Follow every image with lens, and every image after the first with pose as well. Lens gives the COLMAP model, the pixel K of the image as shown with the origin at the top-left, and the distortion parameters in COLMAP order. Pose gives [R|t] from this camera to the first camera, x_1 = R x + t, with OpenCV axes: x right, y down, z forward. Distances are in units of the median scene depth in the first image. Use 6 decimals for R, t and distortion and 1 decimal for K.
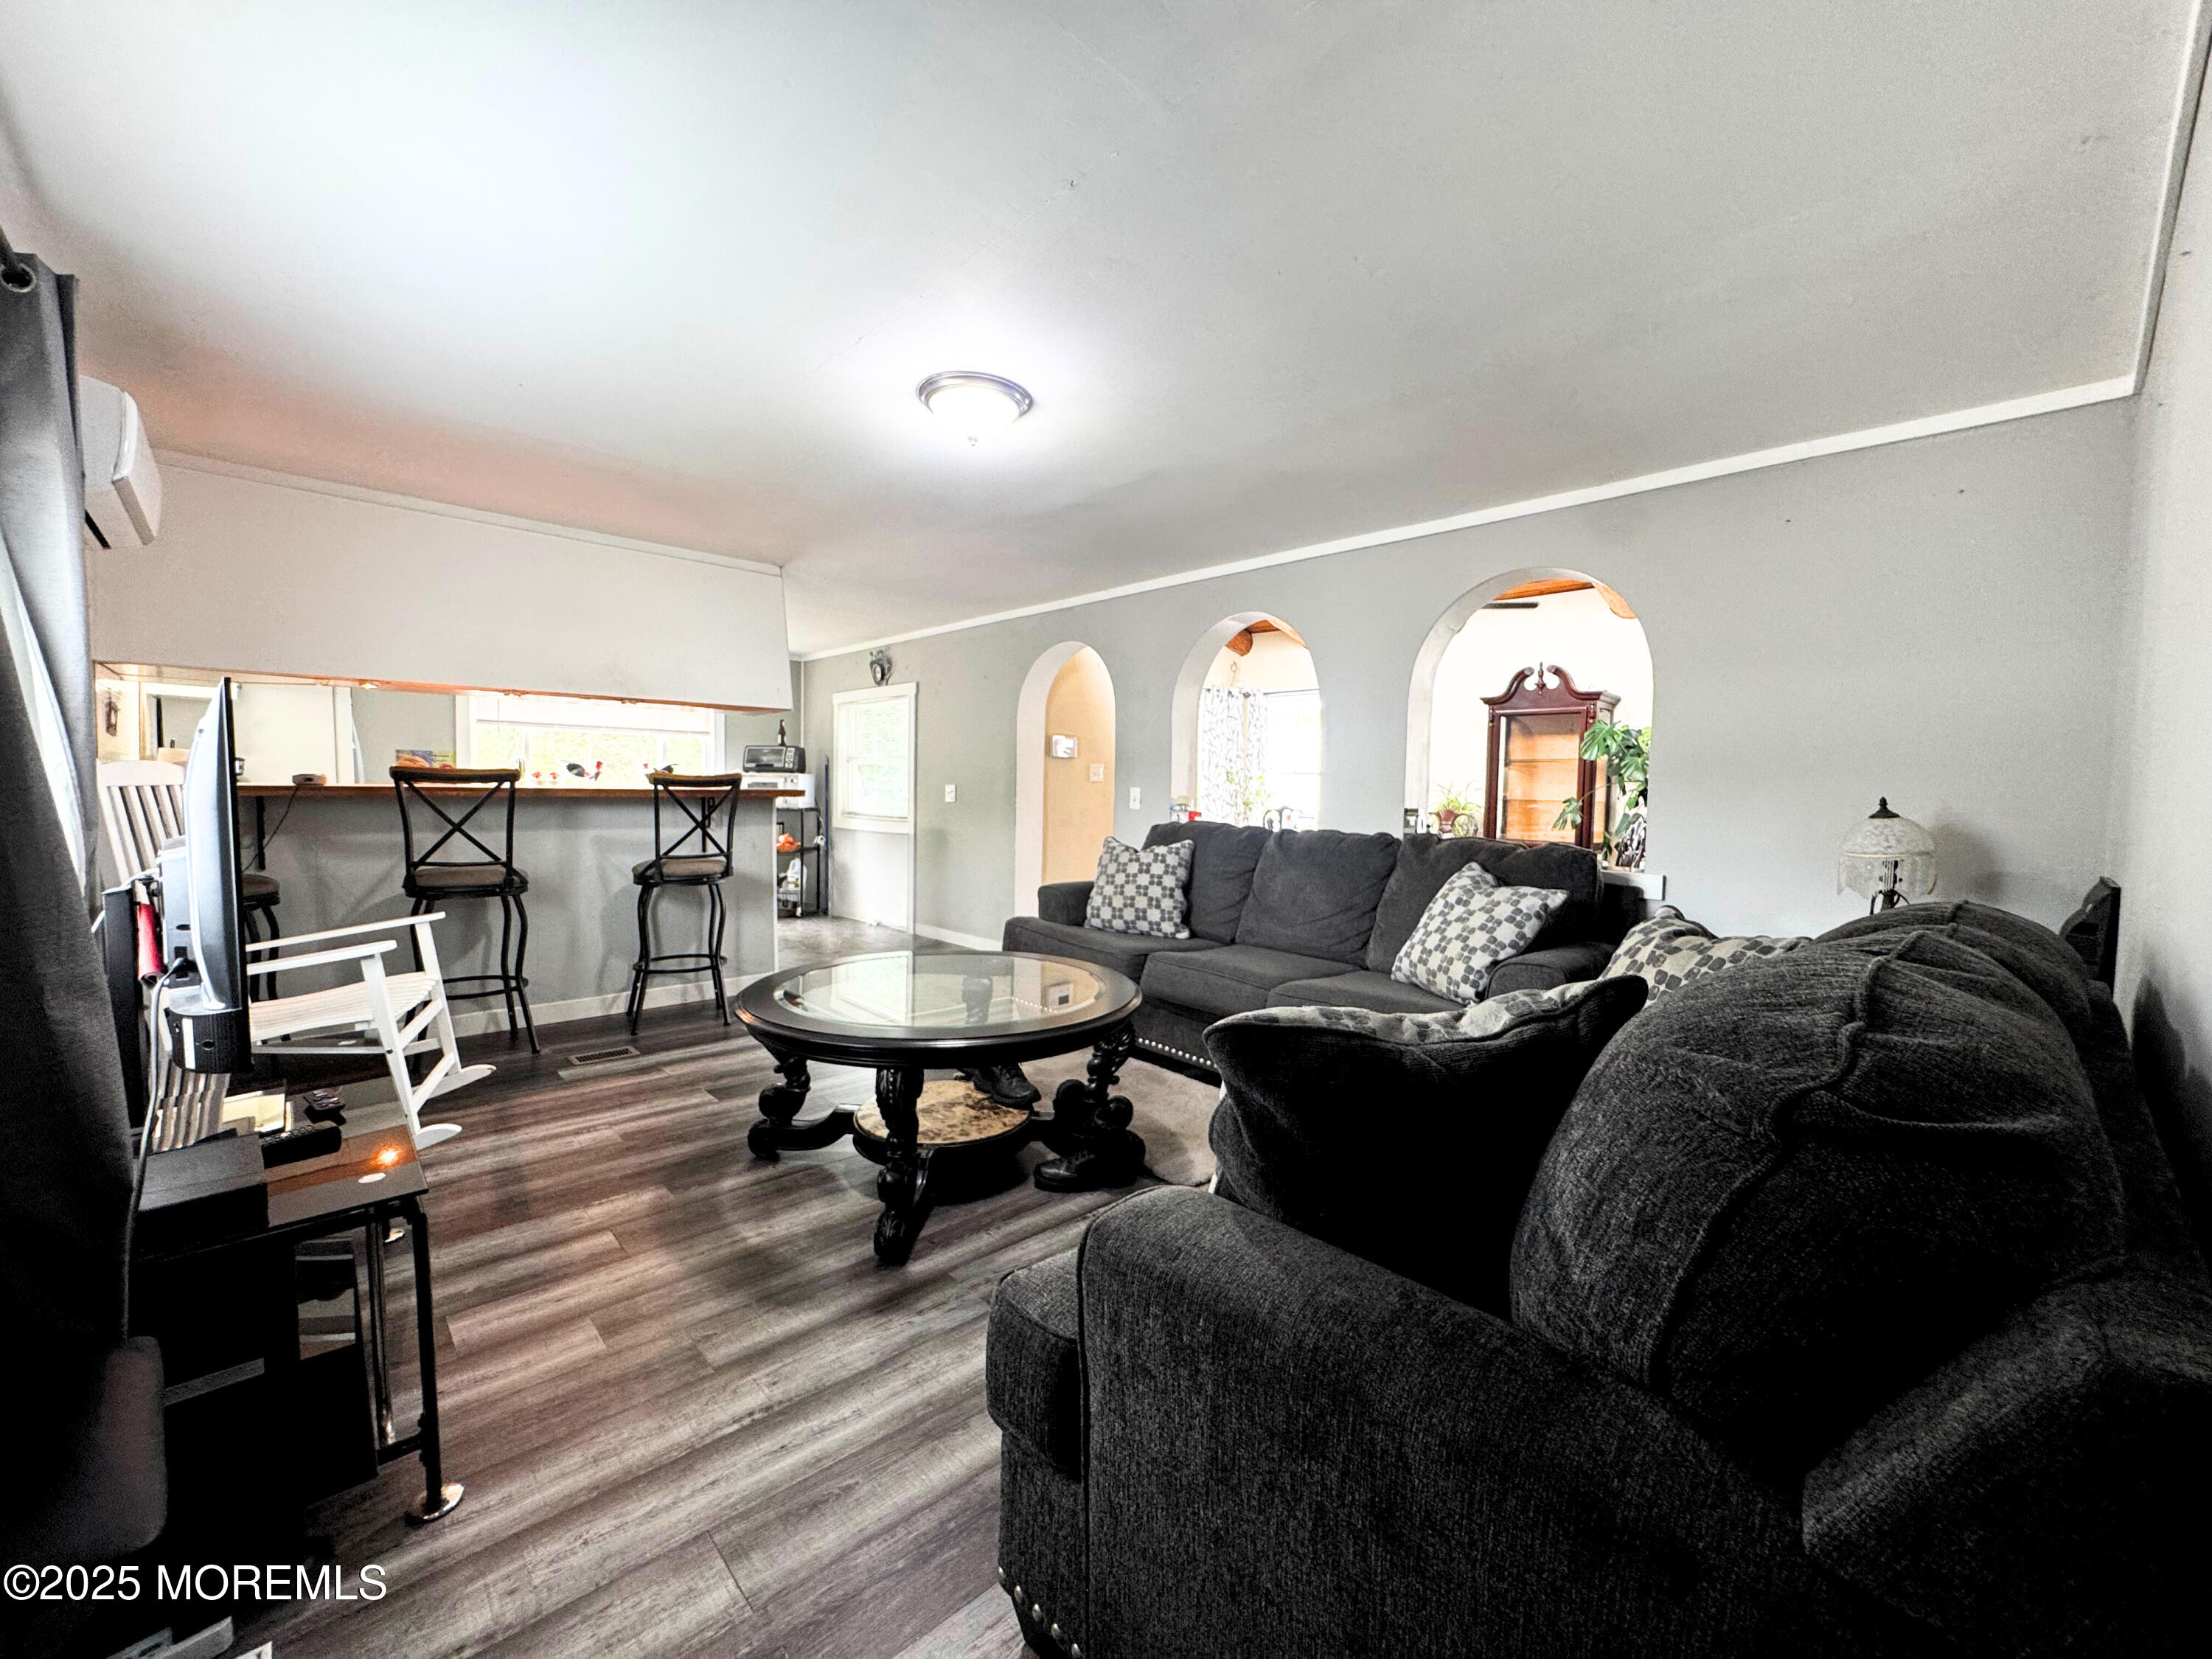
lens RADIAL K [[883.7, 0, 1112.6], [0, 883.7, 838.0], [0, 0, 1]] dist [0.003723, 0.000308]
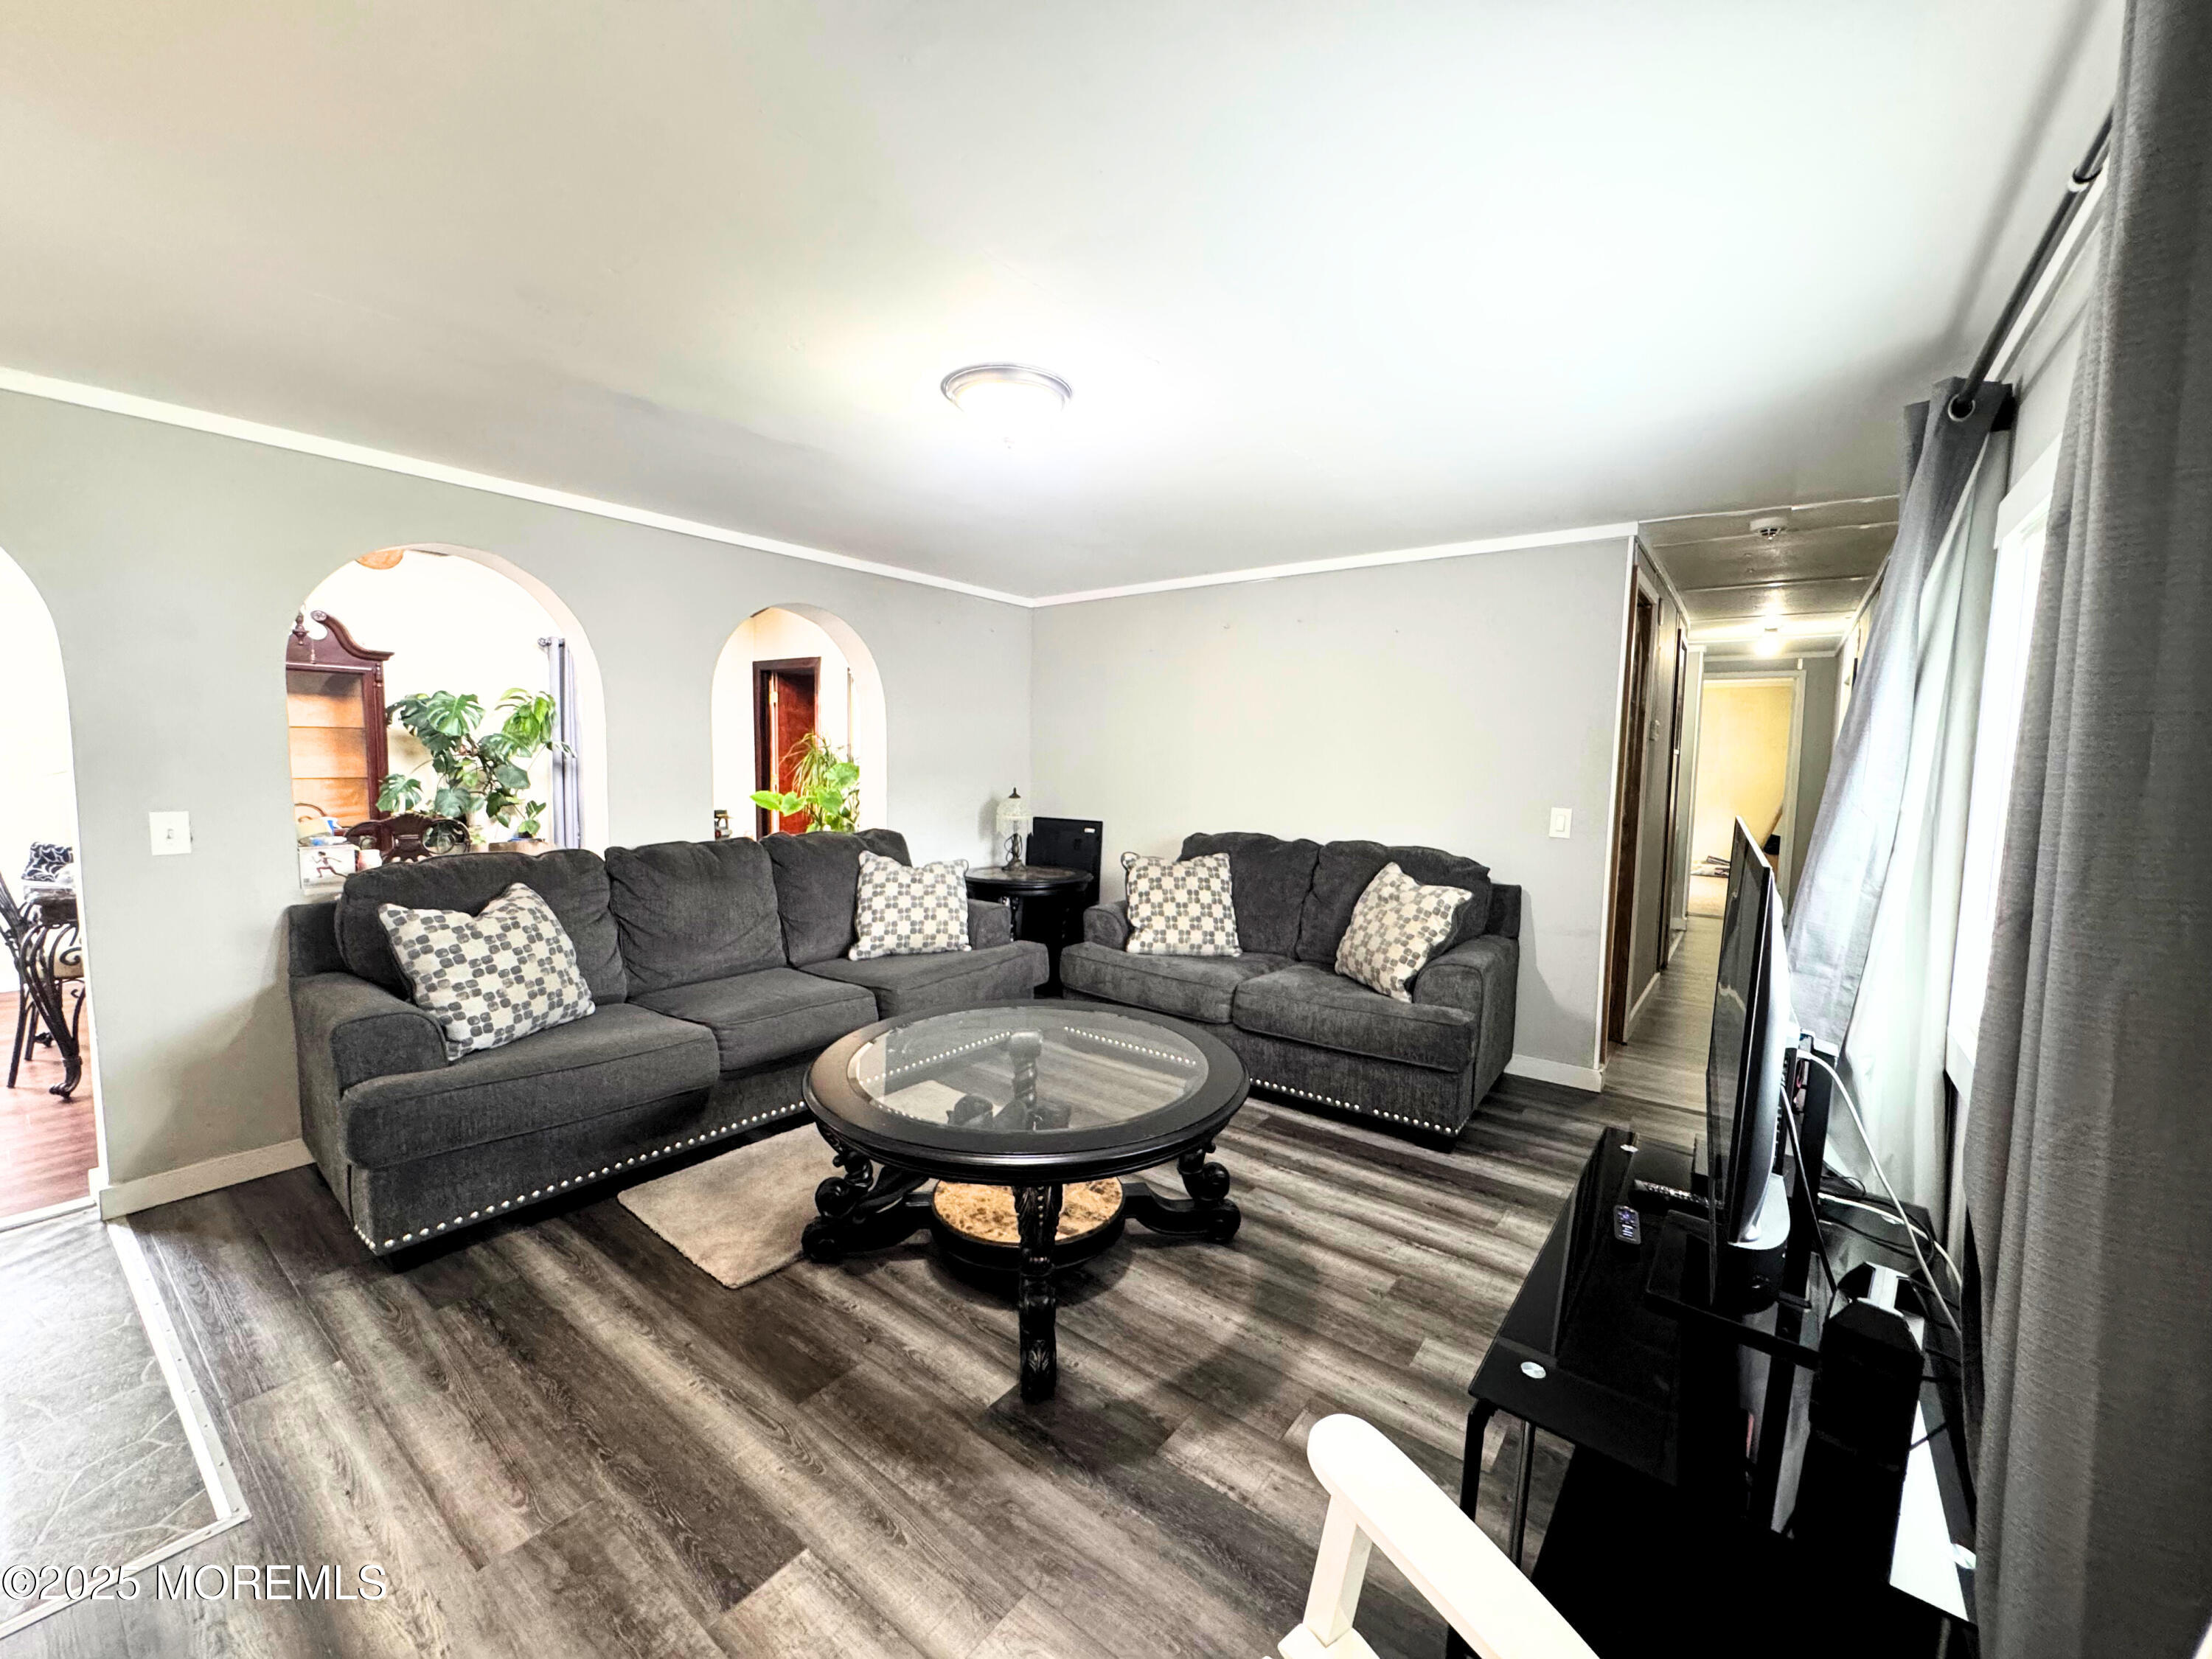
lens RADIAL K [[883.7, 0, 1114.2], [0, 883.7, 828.4], [0, 0, 1]] dist [0.003723, 0.000308]
pose [[-0.177159, -0.100497, 0.979038, -1.359656], [0.031257, 0.993697, 0.107658, -0.197370], [-0.983686, 0.049674, -0.172901, 1.360783]]
